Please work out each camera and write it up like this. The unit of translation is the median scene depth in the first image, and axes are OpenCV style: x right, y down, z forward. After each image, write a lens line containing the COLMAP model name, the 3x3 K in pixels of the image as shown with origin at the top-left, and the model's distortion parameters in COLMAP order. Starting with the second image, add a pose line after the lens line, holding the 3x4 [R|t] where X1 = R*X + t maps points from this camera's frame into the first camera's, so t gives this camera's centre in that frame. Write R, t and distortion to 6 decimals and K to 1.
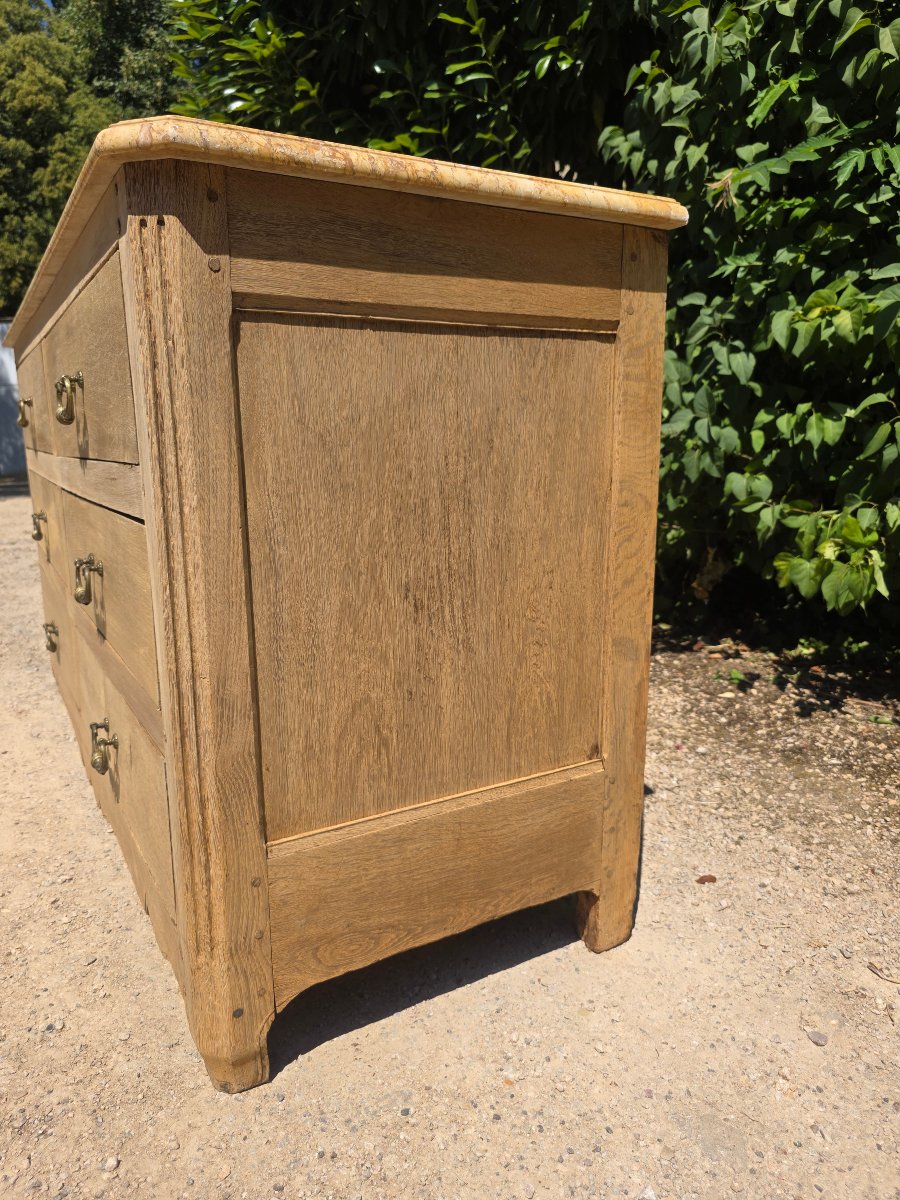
lens RADIAL K [[829.2, 0, 434.7], [0, 829.2, 608.1], [0, 0, 1]] dist [0.049933, -0.049109]
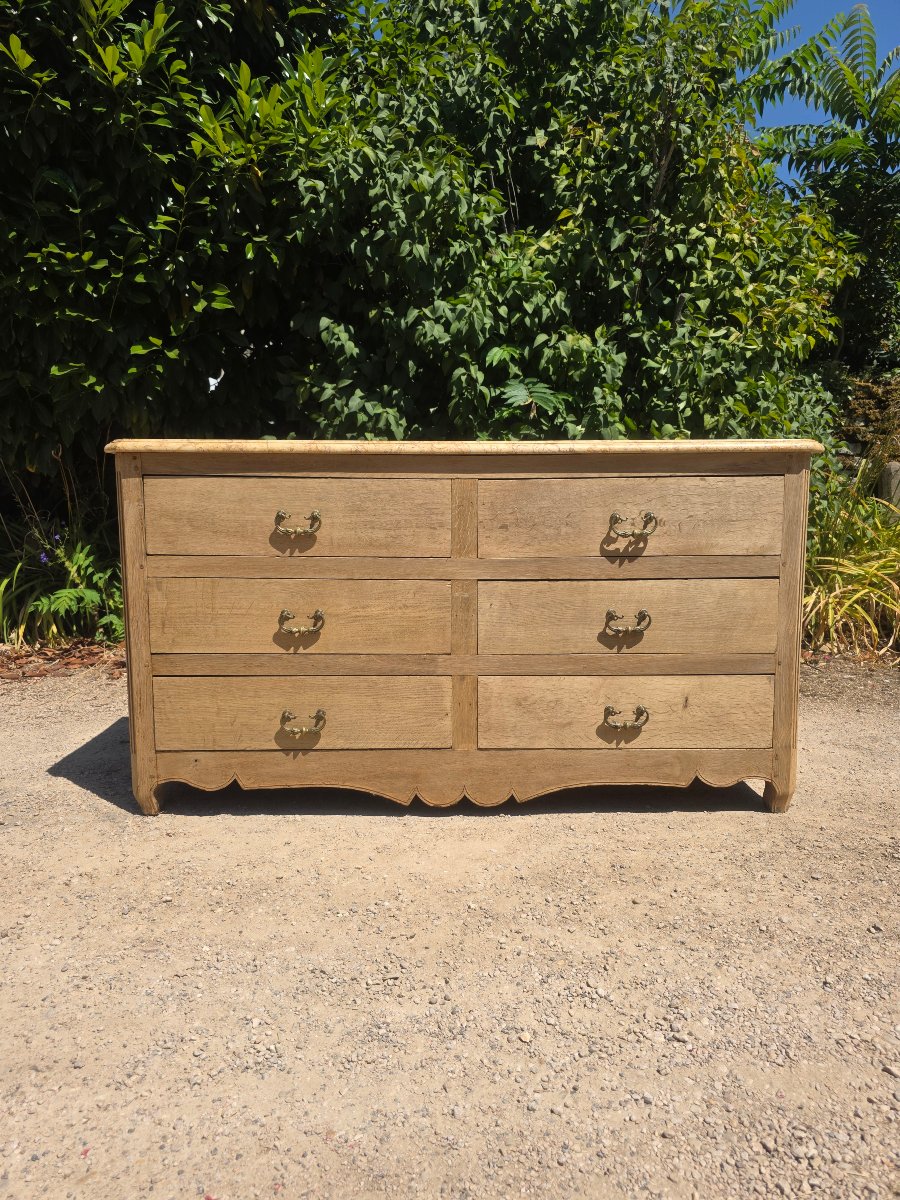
lens RADIAL K [[829.2, 0, 454.8], [0, 829.2, 598.6], [0, 0, 1]] dist [0.049933, -0.049109]
pose [[0.475174, -0.087679, 0.875513, -1.559807], [0.177754, 0.984073, 0.002077, -0.112078], [-0.861750, 0.154639, 0.483191, 0.321839]]
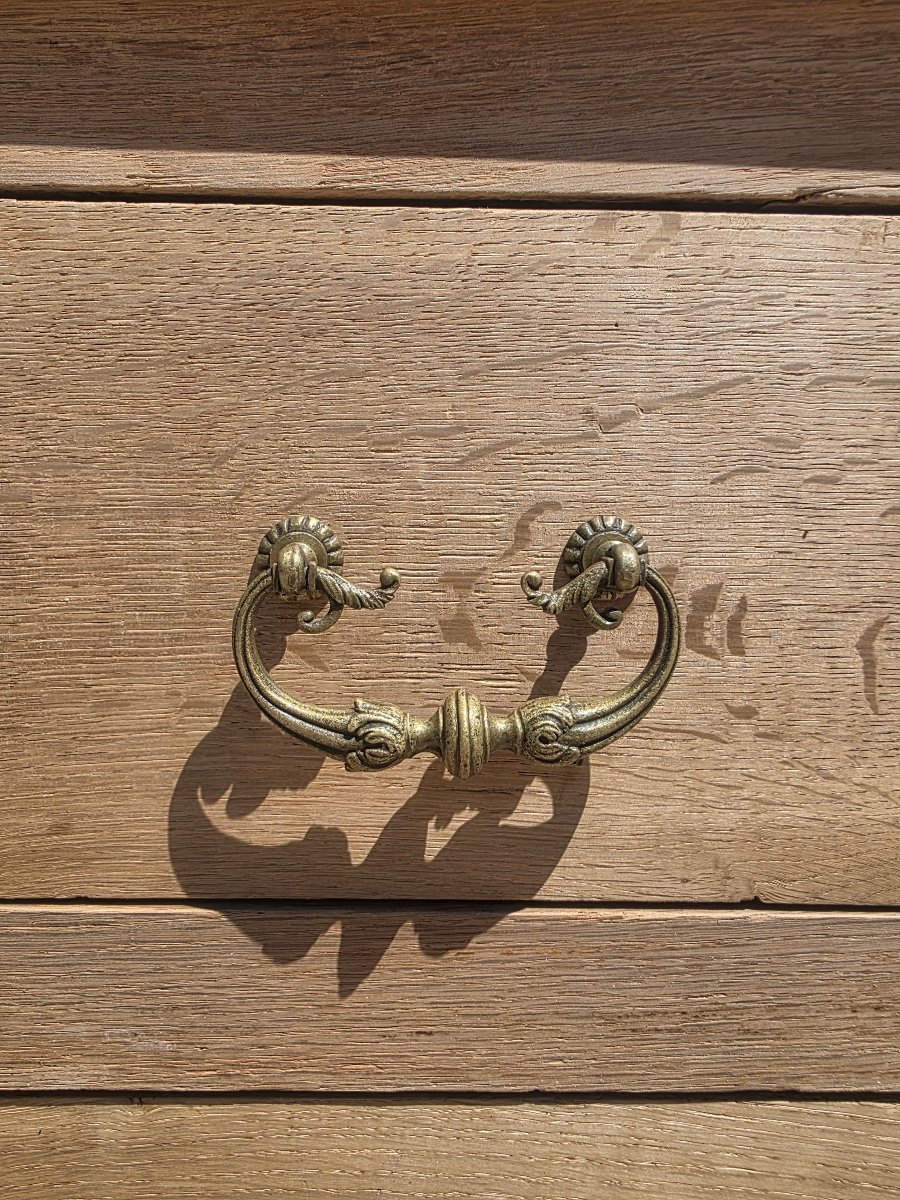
lens RADIAL K [[882.3, 0, 445.4], [0, 882.3, 594.2], [0, 0, 1]] dist [0.022151, -0.000800]
pose [[0.473696, -0.042009, 0.879686, -0.428215], [0.152456, 0.987693, -0.034928, -0.174596], [-0.867392, 0.150659, 0.474271, 0.616424]]
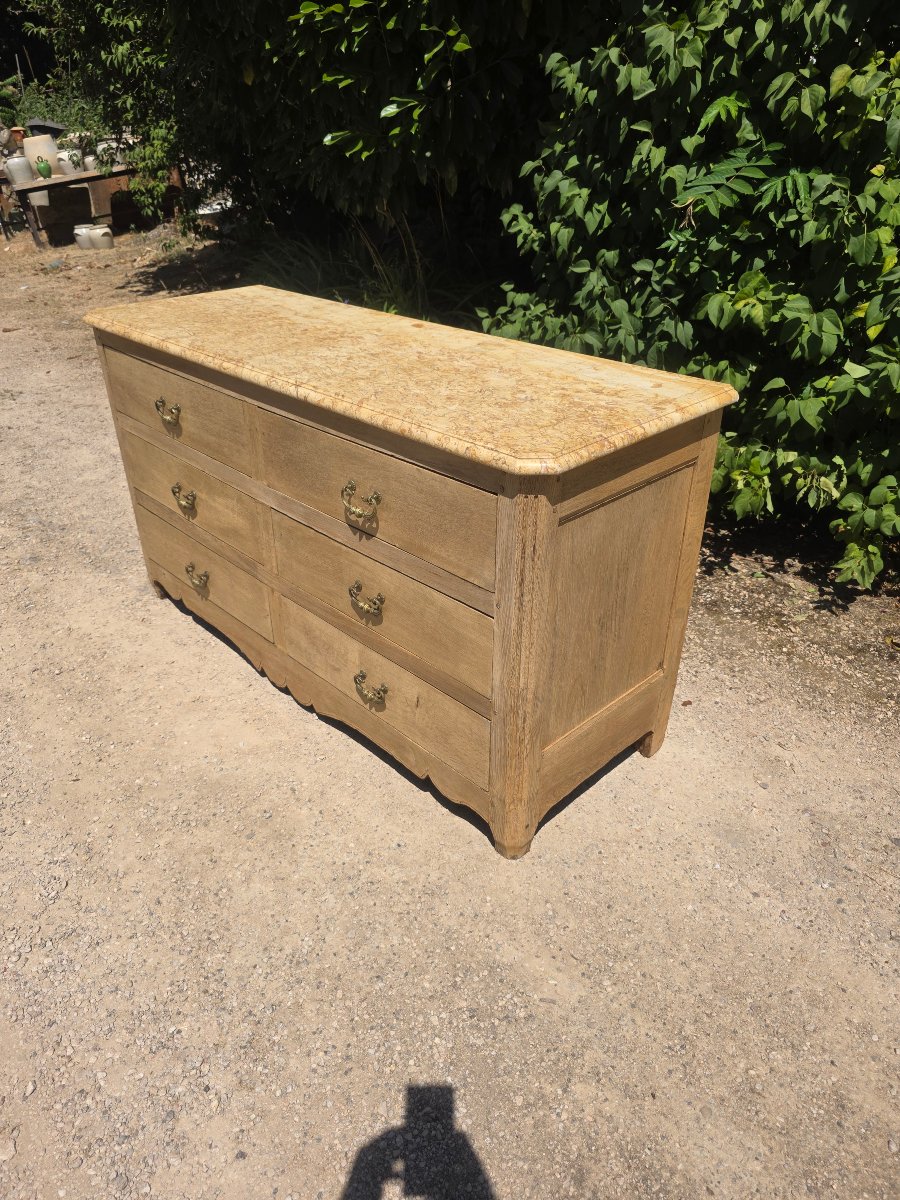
lens RADIAL K [[829.2, 0, 434.8], [0, 829.2, 605.9], [0, 0, 1]] dist [0.049933, -0.049109]
pose [[0.969904, -0.121563, 0.210970, -0.449253], [0.049291, 0.946540, 0.318797, -0.382777], [-0.238446, -0.298804, 0.924045, -0.374377]]
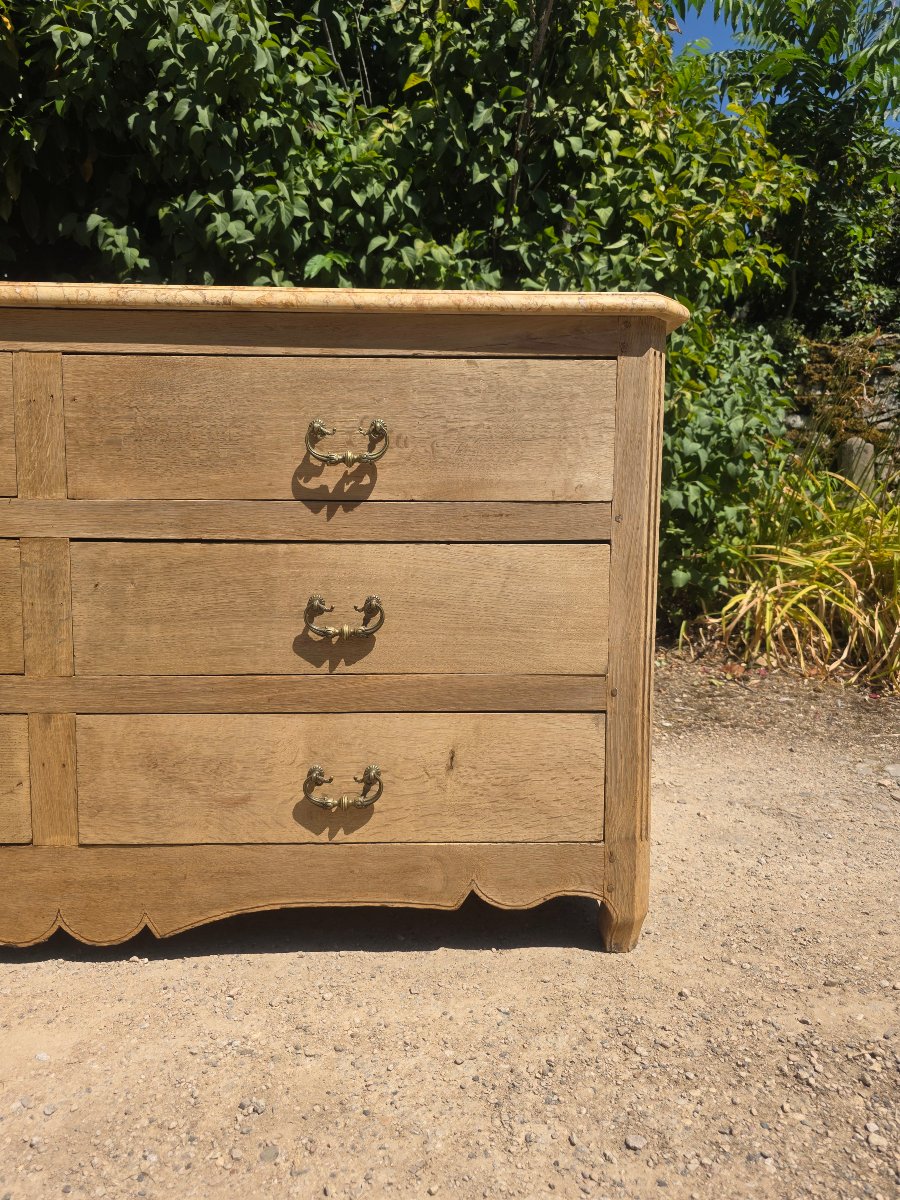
lens RADIAL K [[829.2, 0, 452.8], [0, 829.2, 585.8], [0, 0, 1]] dist [0.049933, -0.049109]
pose [[0.460249, -0.064266, 0.885461, -0.895207], [0.169899, 0.985318, -0.016798, -0.024562], [-0.871381, 0.158171, 0.464411, 0.296374]]
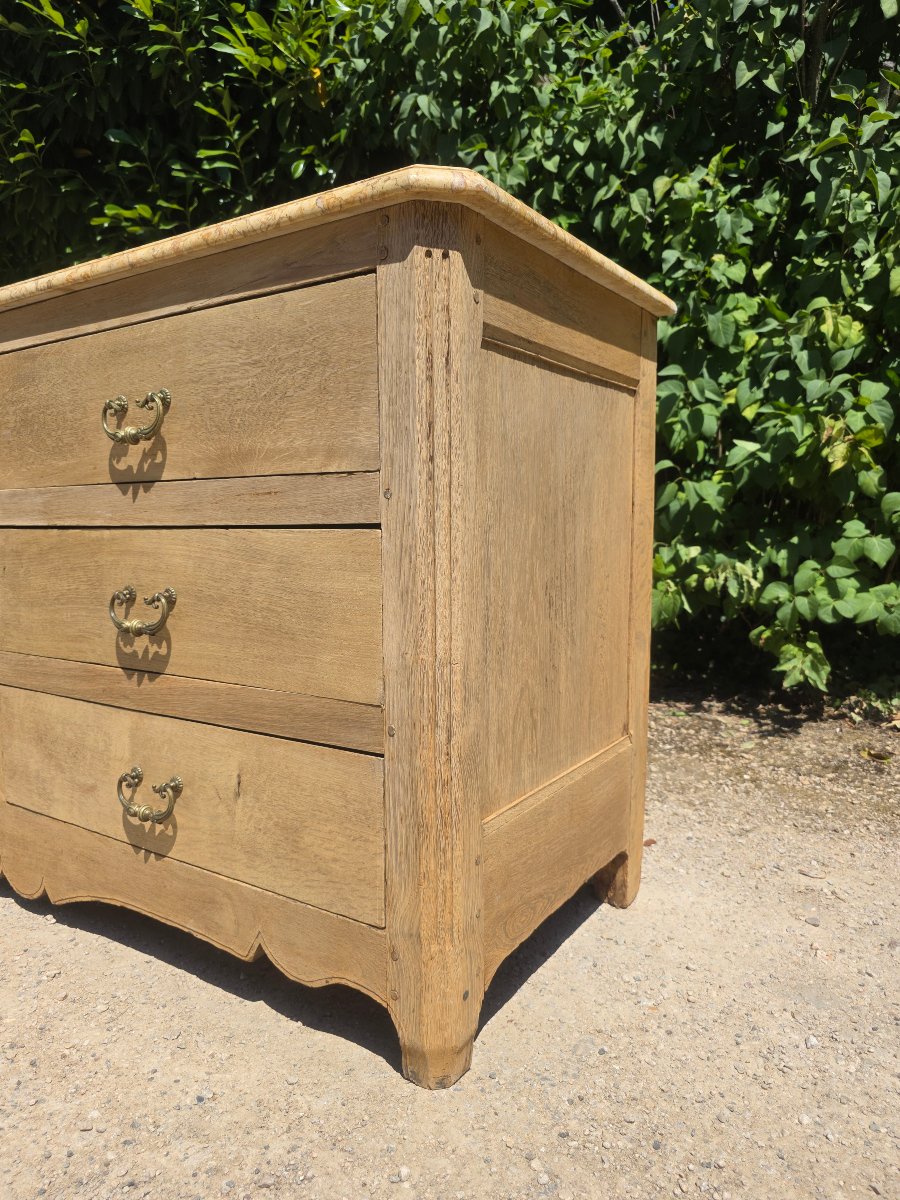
lens RADIAL K [[829.2, 0, 437.5], [0, 829.2, 605.5], [0, 0, 1]] dist [0.049933, -0.049109]
pose [[0.892775, -0.042046, 0.448536, -0.386945], [0.088728, 0.992544, -0.083566, 0.047818], [-0.441678, 0.114403, 0.889850, 0.021109]]
